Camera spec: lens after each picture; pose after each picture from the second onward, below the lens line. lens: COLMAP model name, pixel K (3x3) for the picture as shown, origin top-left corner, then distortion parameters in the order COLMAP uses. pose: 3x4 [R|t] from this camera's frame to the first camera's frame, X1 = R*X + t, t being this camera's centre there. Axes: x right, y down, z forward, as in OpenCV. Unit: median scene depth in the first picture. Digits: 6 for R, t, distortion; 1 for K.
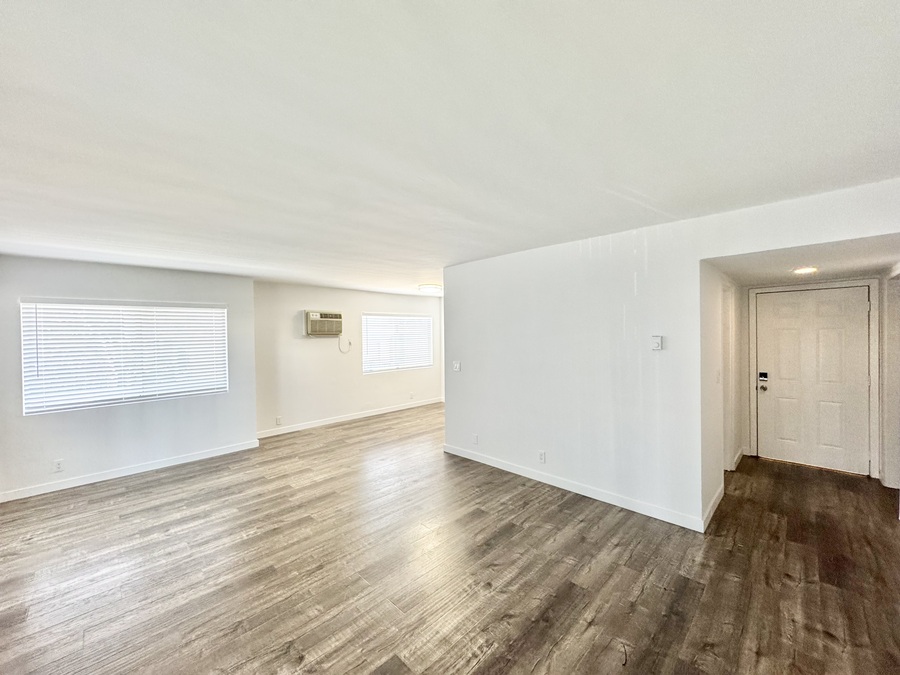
lens RADIAL K [[357.4, 0, 450.0], [0, 357.4, 337.5], [0, 0, 1]] dist [-0.000042, -0.000146]
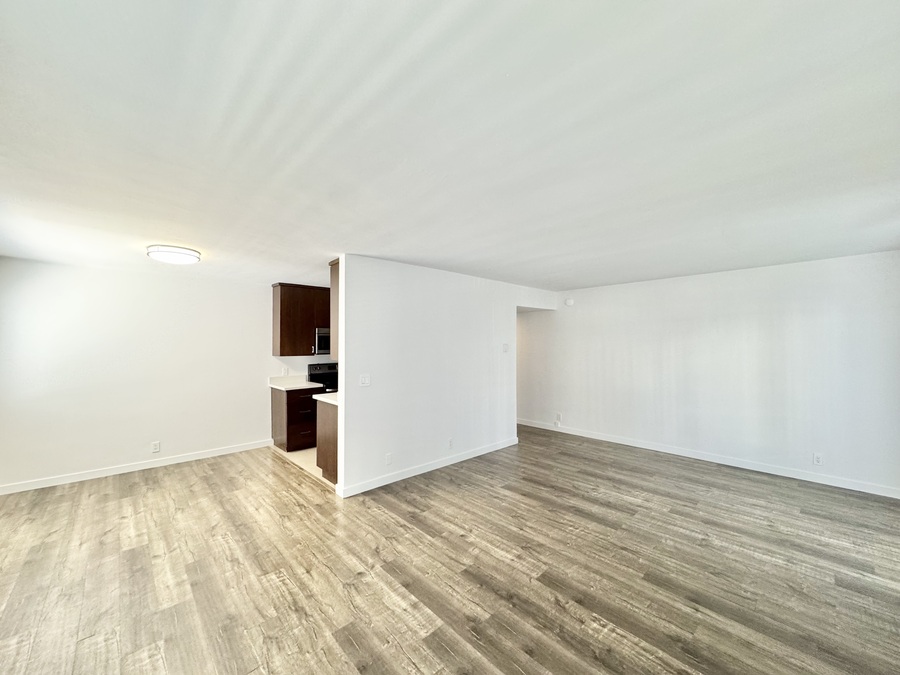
lens RADIAL K [[357.4, 0, 450.0], [0, 357.4, 337.5], [0, 0, 1]] dist [-0.000042, -0.000146]
pose [[0.039825, 0.031294, 0.998716, -1.273608], [0.008669, 0.999461, -0.031663, 0.017335], [-0.999169, 0.009918, 0.039533, 1.254959]]
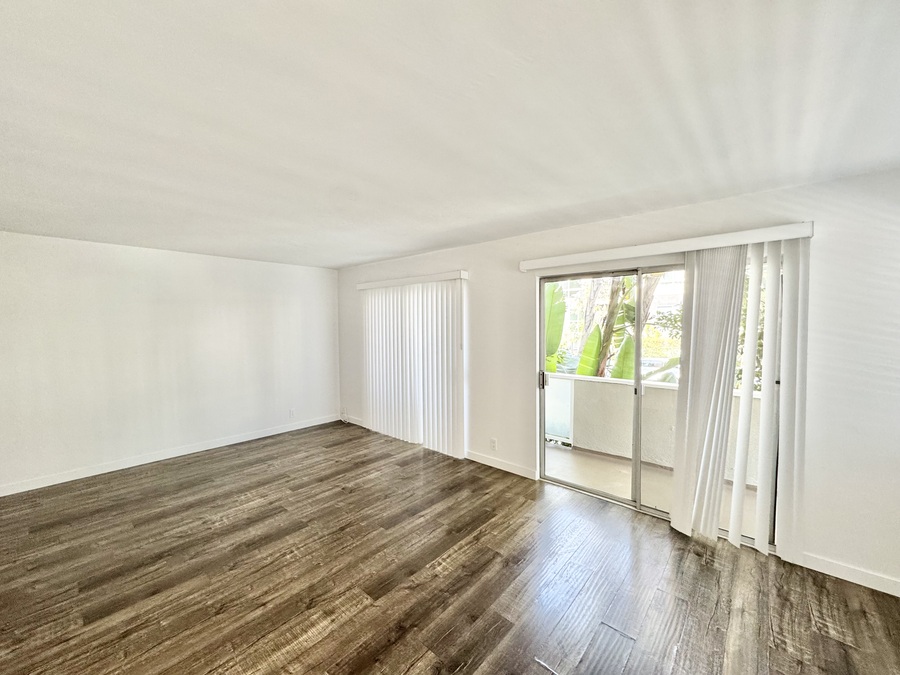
lens RADIAL K [[357.4, 0, 450.0], [0, 357.4, 337.5], [0, 0, 1]] dist [-0.000042, -0.000146]
pose [[-0.998196, 0.024391, -0.054861, -0.553179], [0.022084, 0.998862, 0.042271, 0.000318], [0.055830, 0.040984, -0.997599, 1.787153]]
